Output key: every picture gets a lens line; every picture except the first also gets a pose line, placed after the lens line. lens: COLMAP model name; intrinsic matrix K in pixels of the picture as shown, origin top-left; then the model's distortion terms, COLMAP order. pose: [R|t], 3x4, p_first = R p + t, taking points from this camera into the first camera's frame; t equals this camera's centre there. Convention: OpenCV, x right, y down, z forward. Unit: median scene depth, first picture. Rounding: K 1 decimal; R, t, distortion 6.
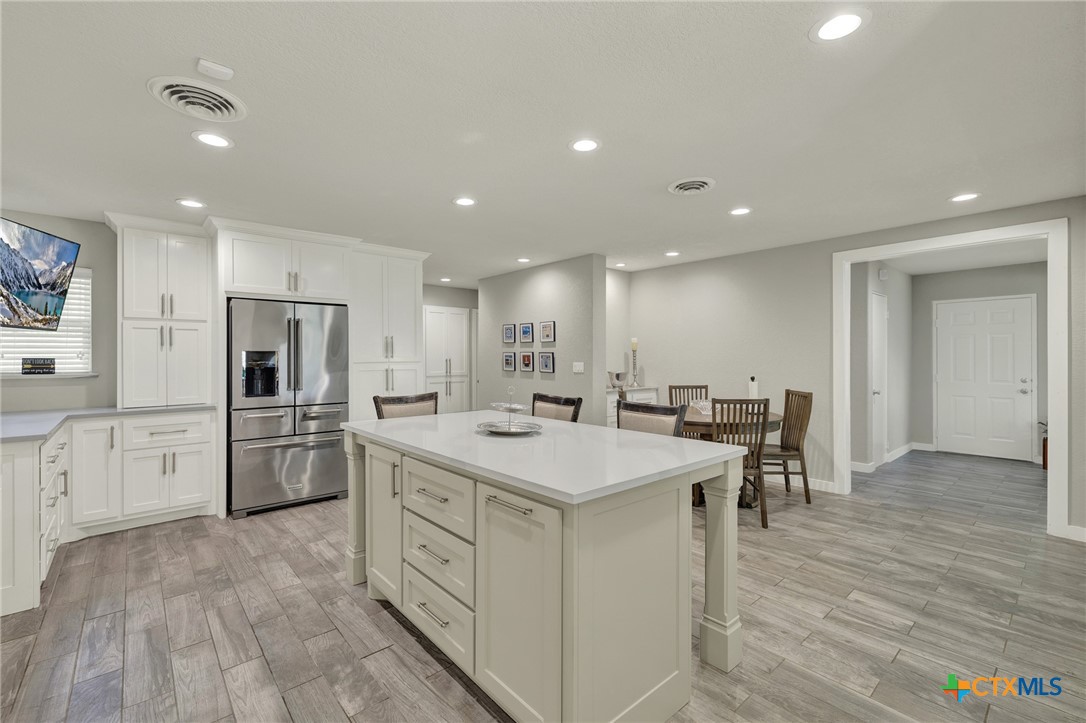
lens RADIAL K [[468.1, 0, 544.7], [0, 468.1, 354.0], [0, 0, 1]] dist [0.006521, -0.000124]
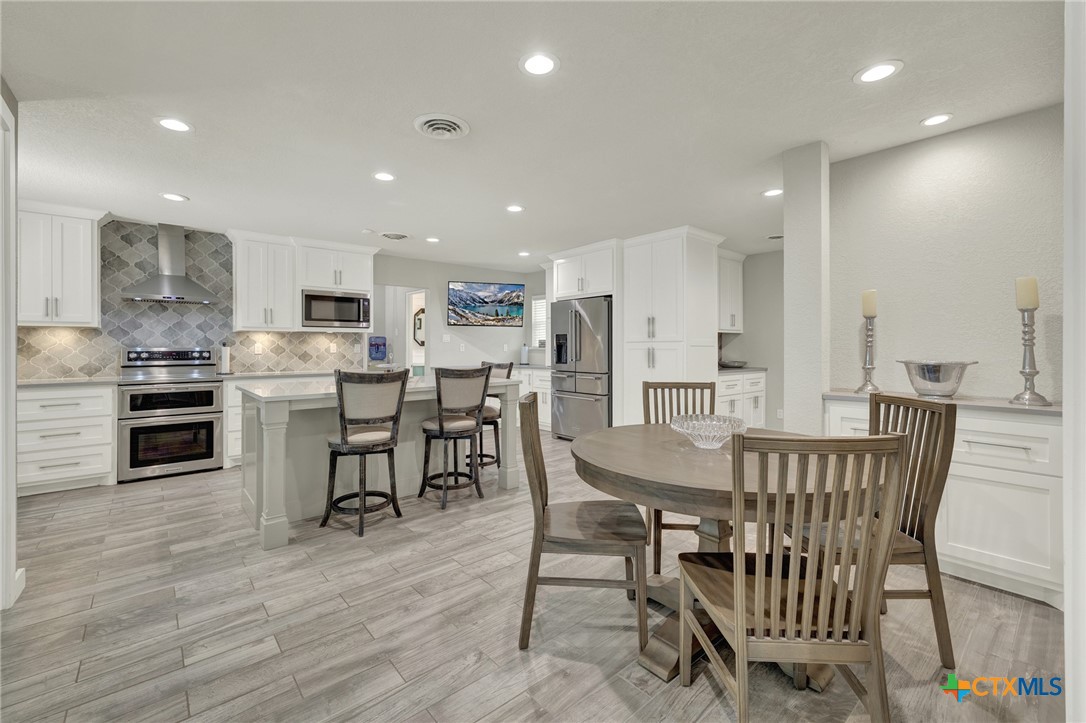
lens RADIAL K [[468.1, 0, 543.3], [0, 468.1, 343.2], [0, 0, 1]] dist [0.006521, -0.000124]
pose [[-0.016345, -0.001726, -0.999865, 1.373460], [-0.000450, 0.999998, -0.001719, 0.037702], [0.999866, 0.000422, -0.016346, 1.419081]]
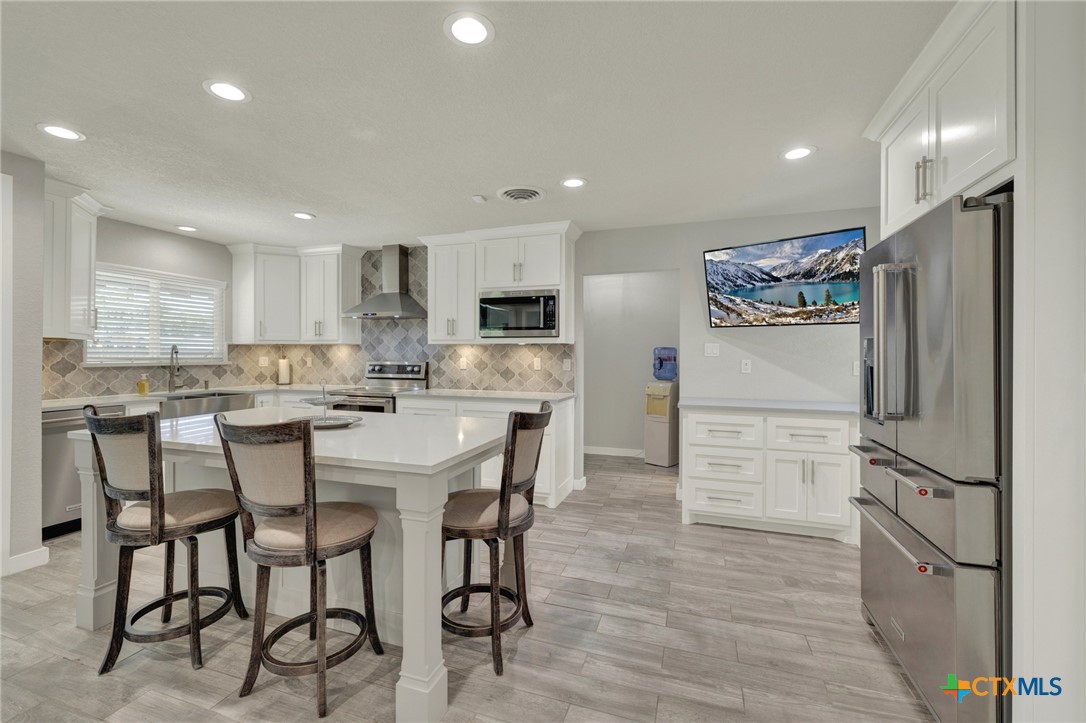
lens RADIAL K [[468.1, 0, 532.1], [0, 468.1, 356.2], [0, 0, 1]] dist [0.006521, -0.000124]
pose [[-0.877002, 0.001982, -0.480482, 0.014891], [-0.001872, 0.999970, 0.007541, 0.015467], [0.480483, 0.007513, -0.876972, 1.897315]]
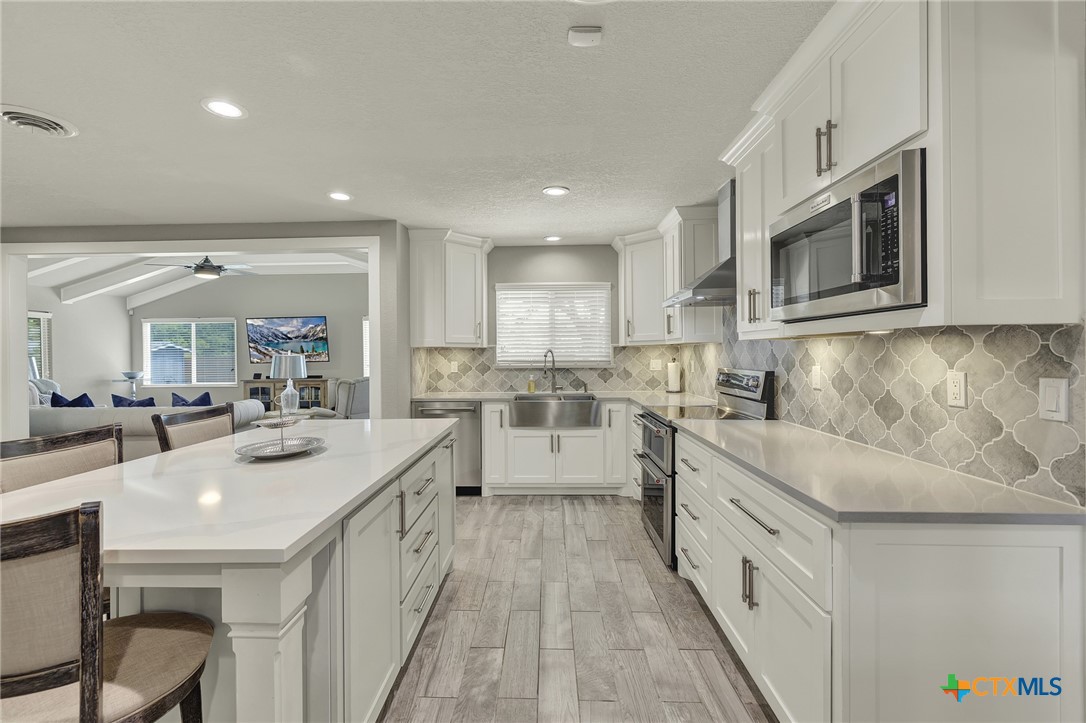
lens RADIAL K [[468.1, 0, 536.2], [0, 468.1, 355.7], [0, 0, 1]] dist [0.006521, -0.000124]
pose [[-0.730171, 0.006210, 0.683237, -0.853950], [0.013371, 0.999897, 0.005202, 0.005621], [-0.683134, 0.012934, -0.730178, 1.184338]]
